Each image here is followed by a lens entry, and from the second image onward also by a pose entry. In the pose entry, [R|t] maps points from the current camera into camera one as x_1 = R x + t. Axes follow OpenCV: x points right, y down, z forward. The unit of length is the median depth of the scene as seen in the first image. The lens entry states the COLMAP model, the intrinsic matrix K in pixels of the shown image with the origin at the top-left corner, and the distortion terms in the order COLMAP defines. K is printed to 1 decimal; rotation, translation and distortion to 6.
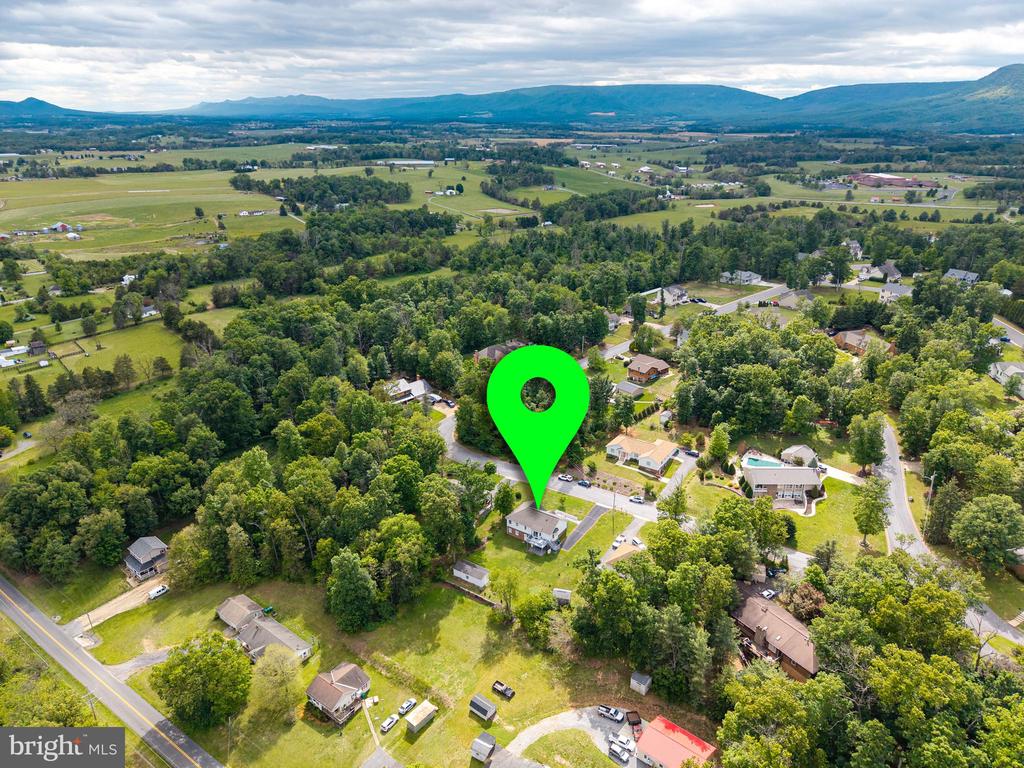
lens RADIAL K [[709.5, 0, 516.1], [0, 709.5, 385.3], [0, 0, 1]] dist [0.041570, -0.046929]
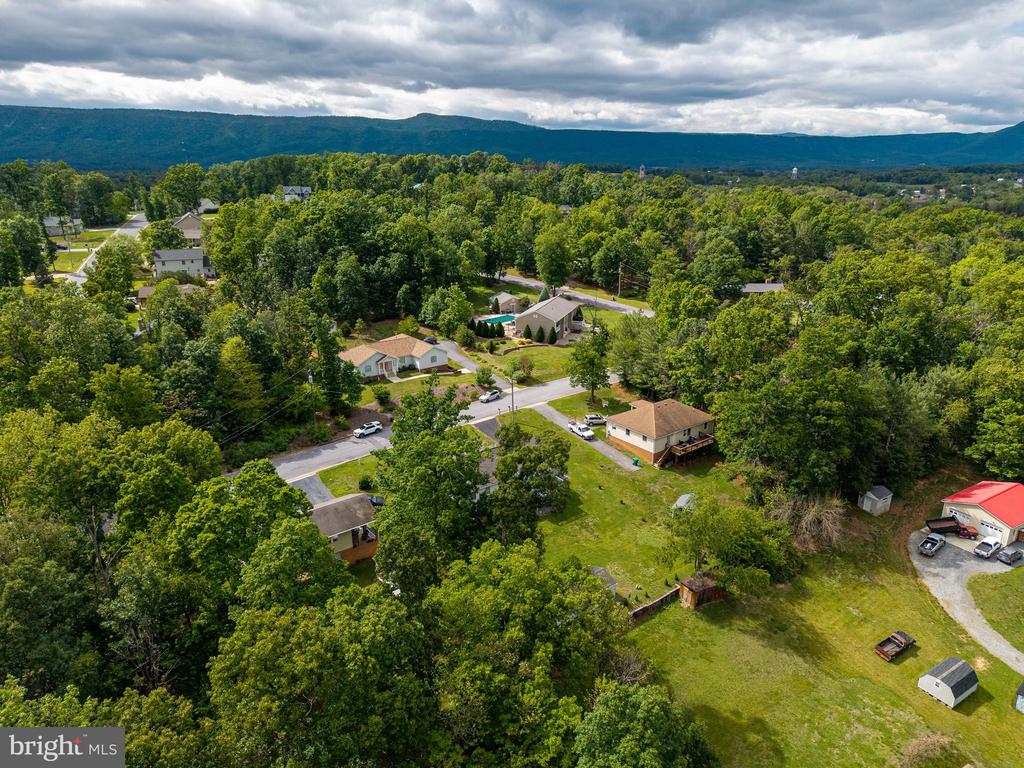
lens RADIAL K [[682.6, 0, 514.0], [0, 682.6, 396.1], [0, 0, 1]] dist [0.013271, -0.006215]
pose [[0.319644, -0.314346, 0.893876, -0.391329], [0.366258, 0.911032, 0.189407, 0.058607], [-0.873889, 0.266847, 0.406337, 0.799267]]
